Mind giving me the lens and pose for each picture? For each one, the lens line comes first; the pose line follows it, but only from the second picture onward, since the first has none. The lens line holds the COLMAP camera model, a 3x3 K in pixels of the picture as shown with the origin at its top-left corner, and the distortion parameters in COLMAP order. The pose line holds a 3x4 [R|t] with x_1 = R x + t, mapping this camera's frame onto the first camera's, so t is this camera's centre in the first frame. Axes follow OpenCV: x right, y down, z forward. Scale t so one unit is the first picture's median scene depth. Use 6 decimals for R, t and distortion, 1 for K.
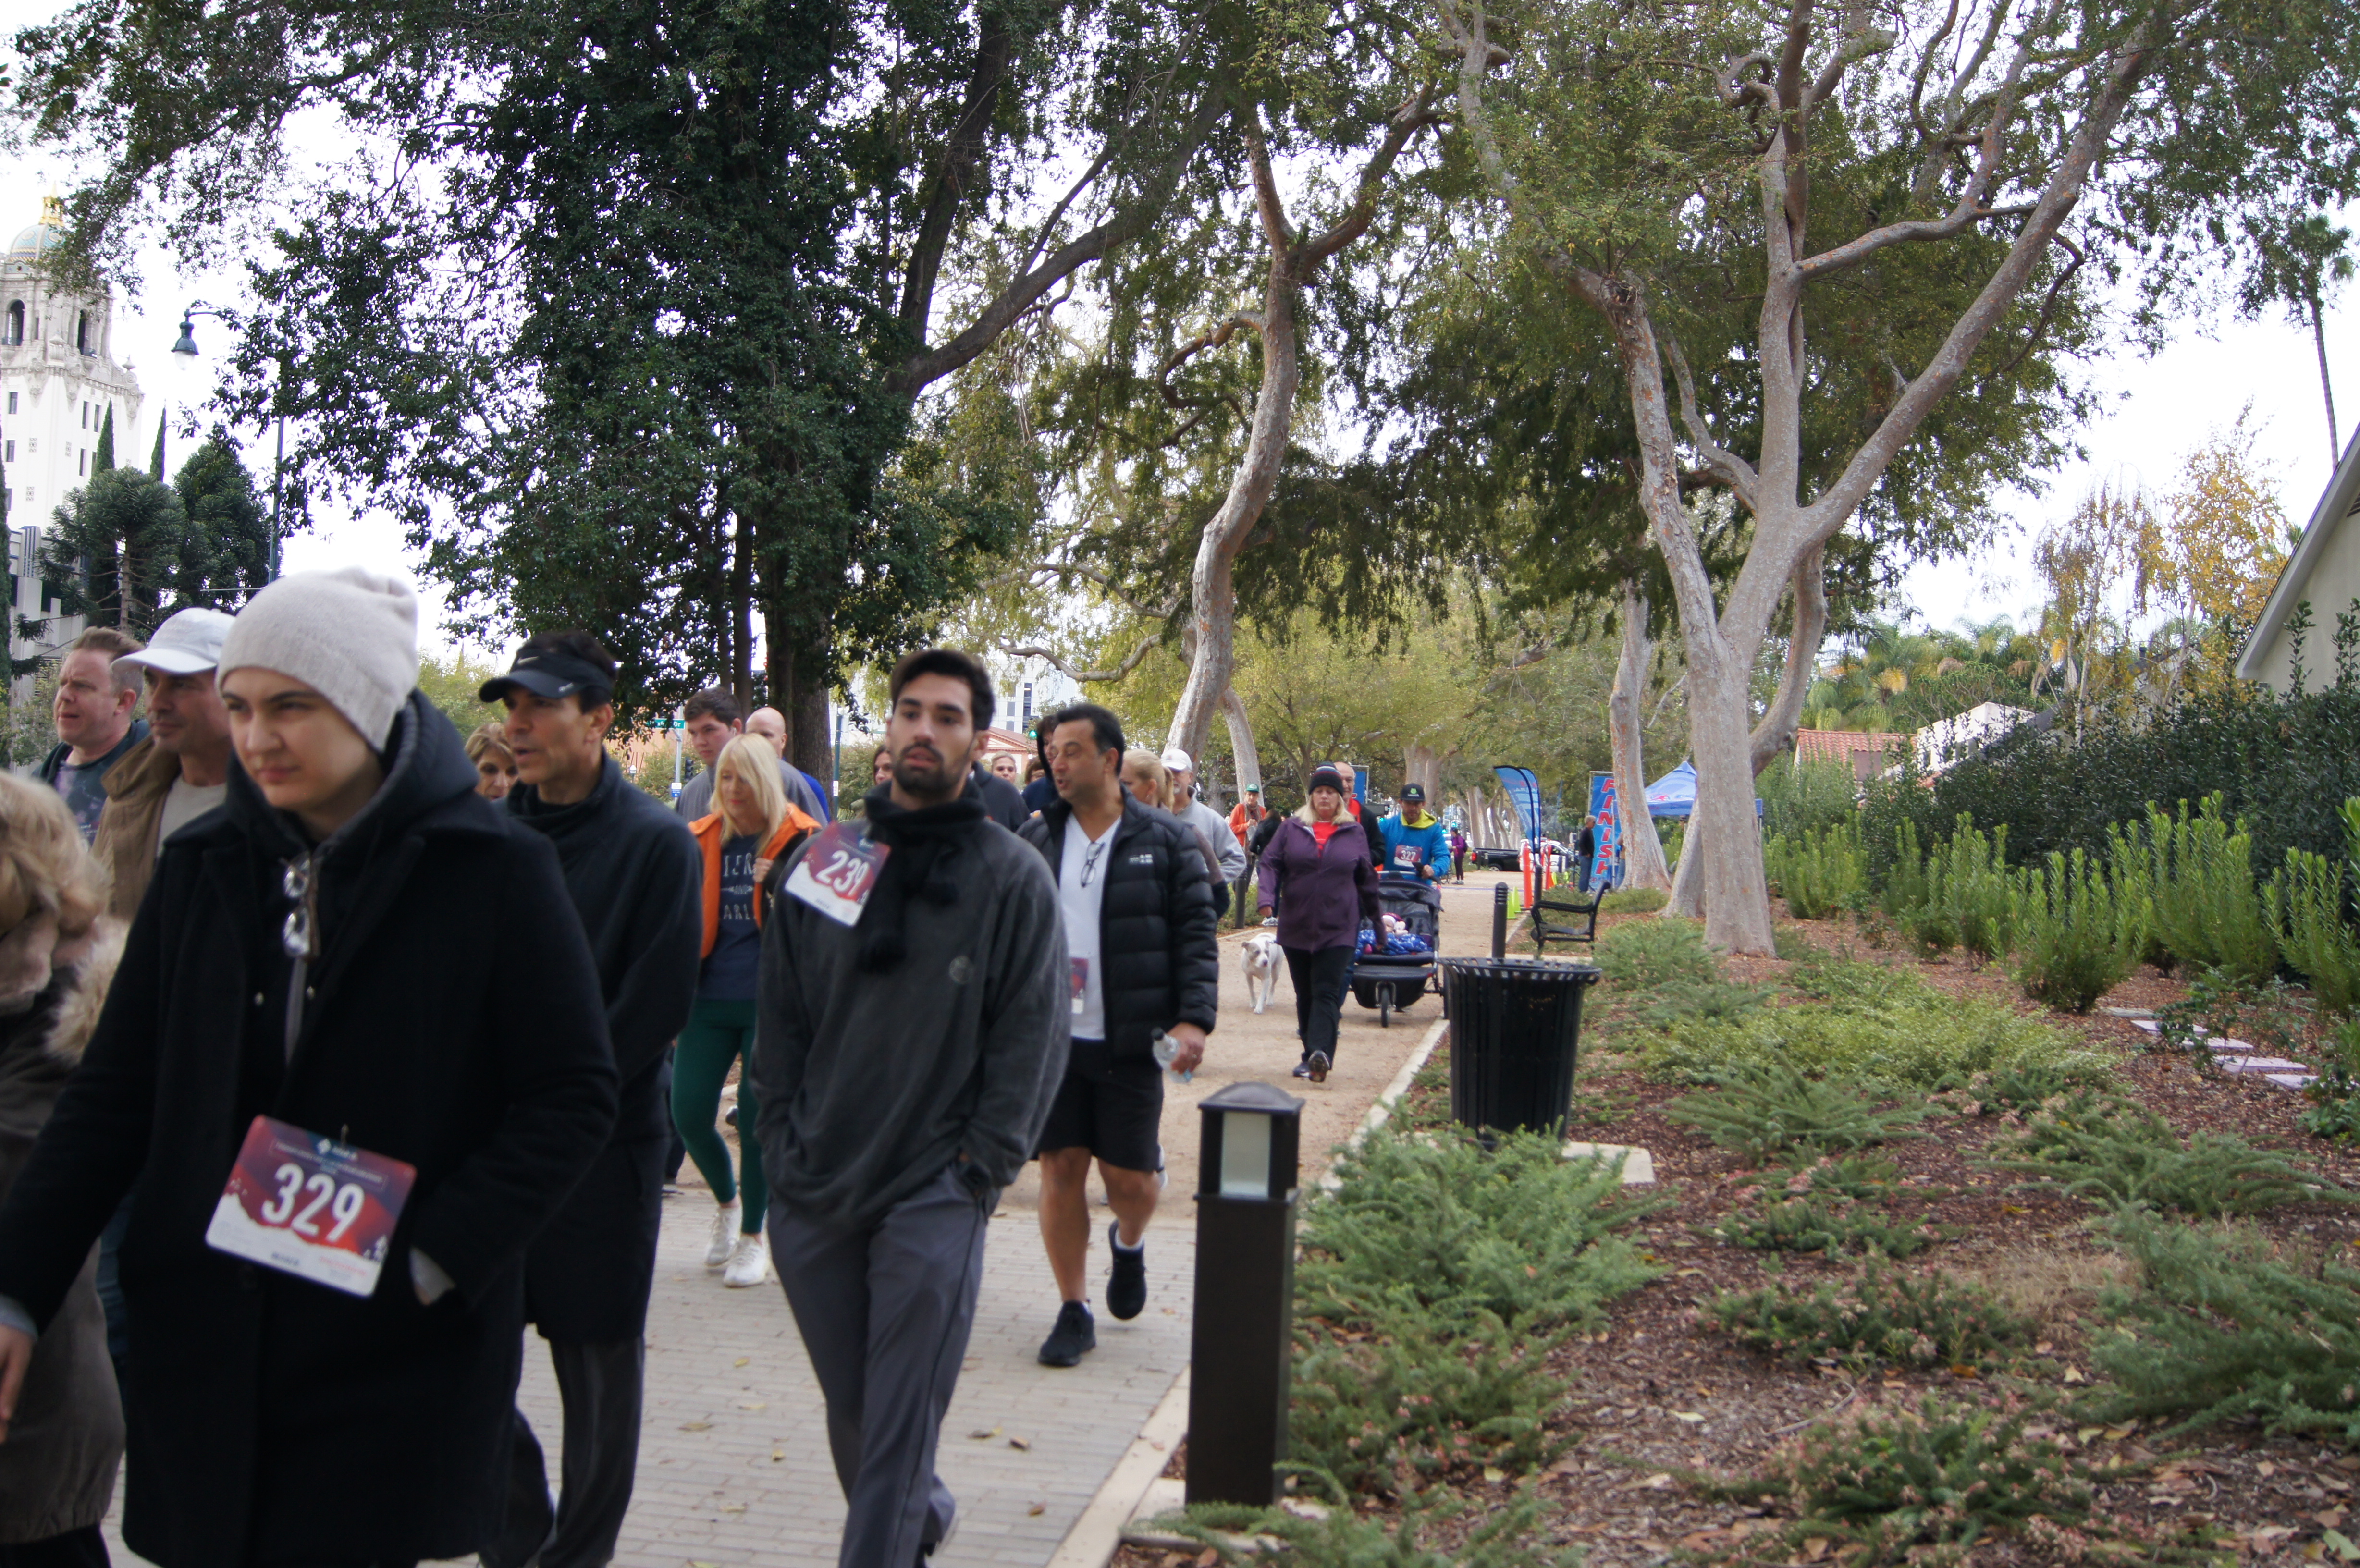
lens RADIAL K [[2384.4, 0, 1182.1], [0, 2384.4, 782.8], [0, 0, 1]] dist [-0.030723, -0.031767]
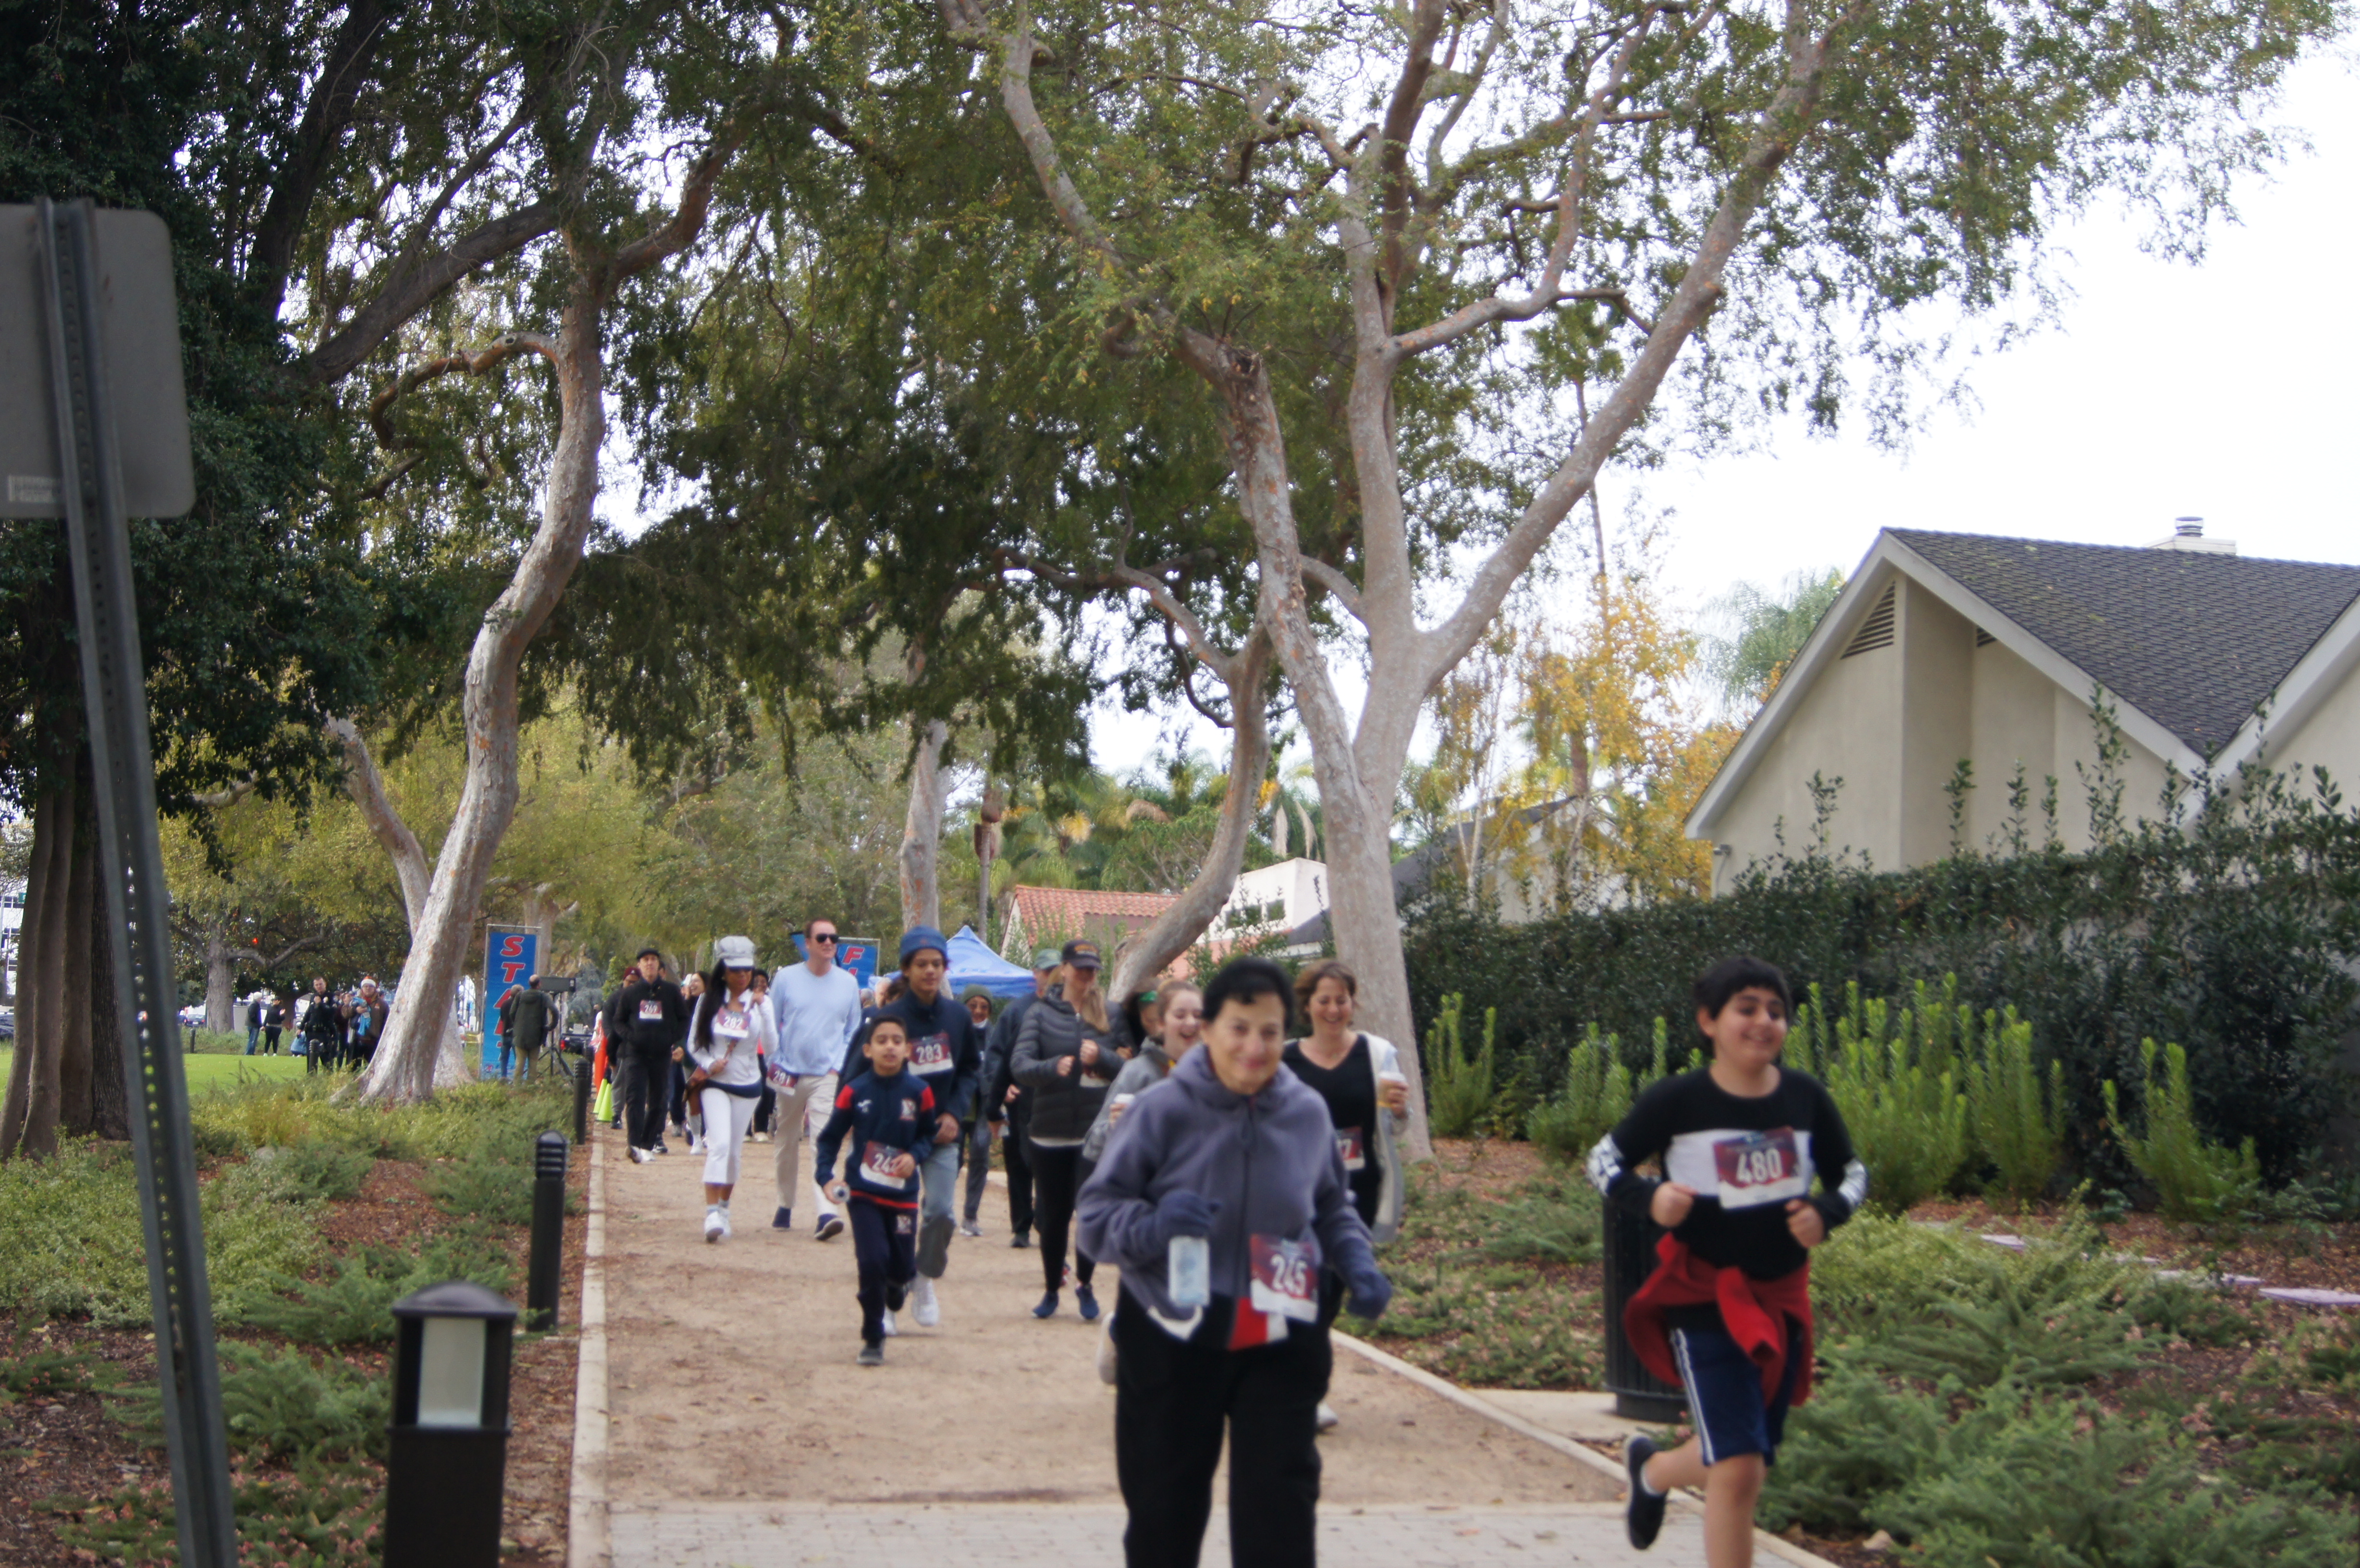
lens RADIAL K [[3080.4, 0, 1170.6], [0, 3080.4, 793.6], [0, 0, 1]] dist [-0.013135, -0.045458]
pose [[0.936157, 0.026631, 0.350572, -0.127398], [-0.009324, 0.998657, -0.050966, -0.001923], [-0.351458, 0.044443, 0.935148, 0.014643]]
